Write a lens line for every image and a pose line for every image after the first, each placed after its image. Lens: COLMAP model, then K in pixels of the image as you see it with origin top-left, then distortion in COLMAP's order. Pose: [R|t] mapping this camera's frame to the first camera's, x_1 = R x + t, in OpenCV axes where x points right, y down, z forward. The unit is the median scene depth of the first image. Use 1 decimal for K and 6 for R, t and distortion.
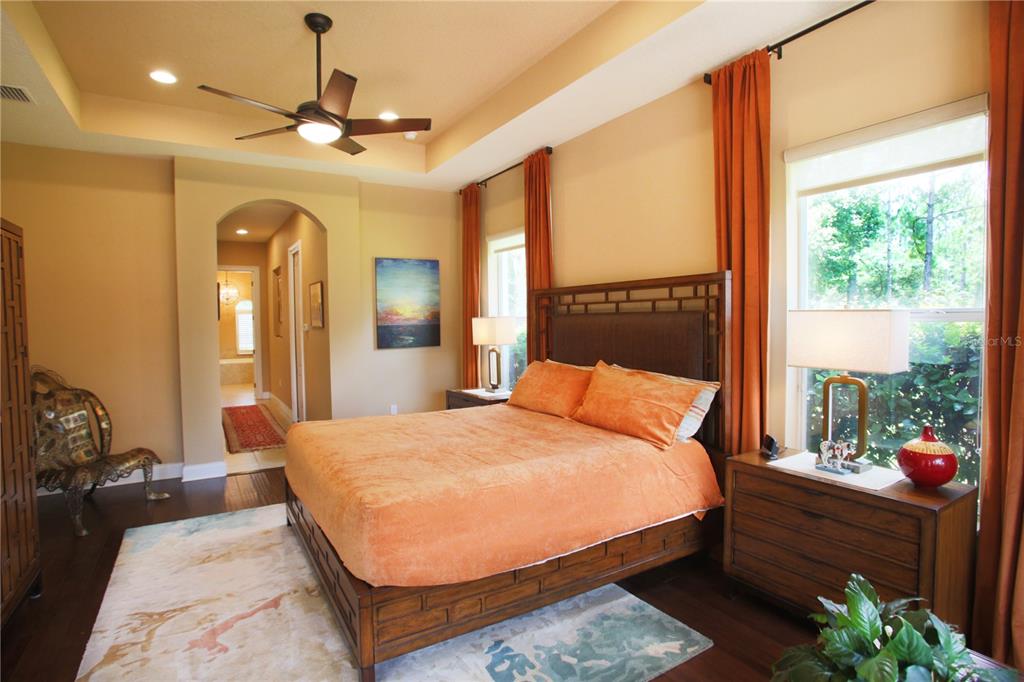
lens RADIAL K [[532.0, 0, 505.8], [0, 532.0, 339.3], [0, 0, 1]] dist [-0.066592, 0.022206]
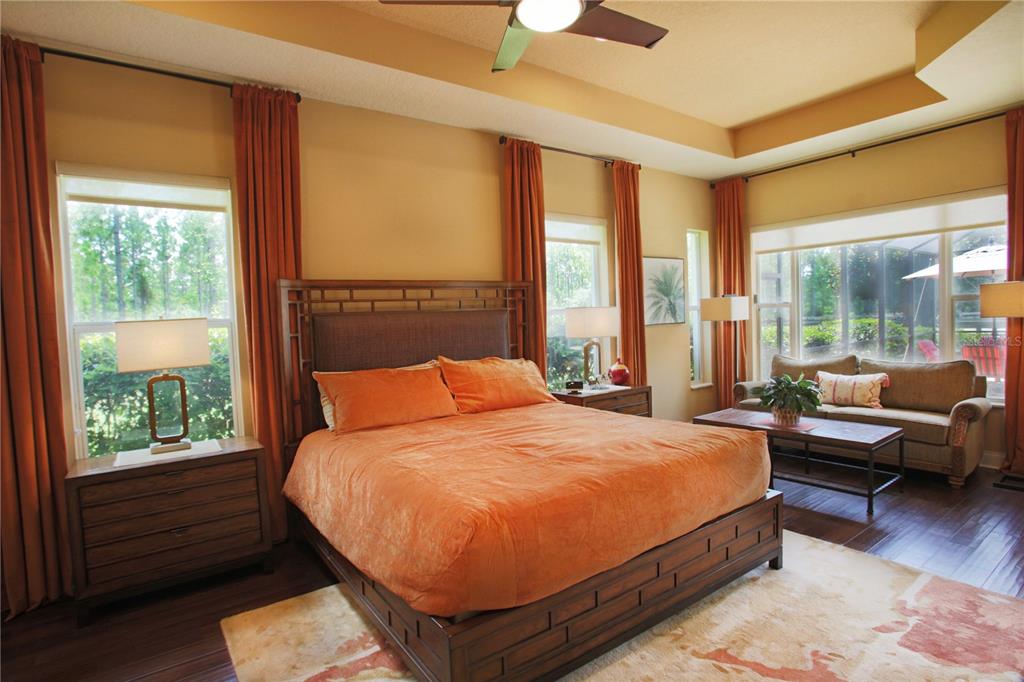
lens RADIAL K [[532.0, 0, 504.2], [0, 532.0, 339.9], [0, 0, 1]] dist [-0.066592, 0.022206]
pose [[-0.086126, -0.024674, 0.995979, -0.739267], [0.077223, 0.996520, 0.031365, -0.012122], [-0.993287, 0.079614, -0.083921, 0.840511]]
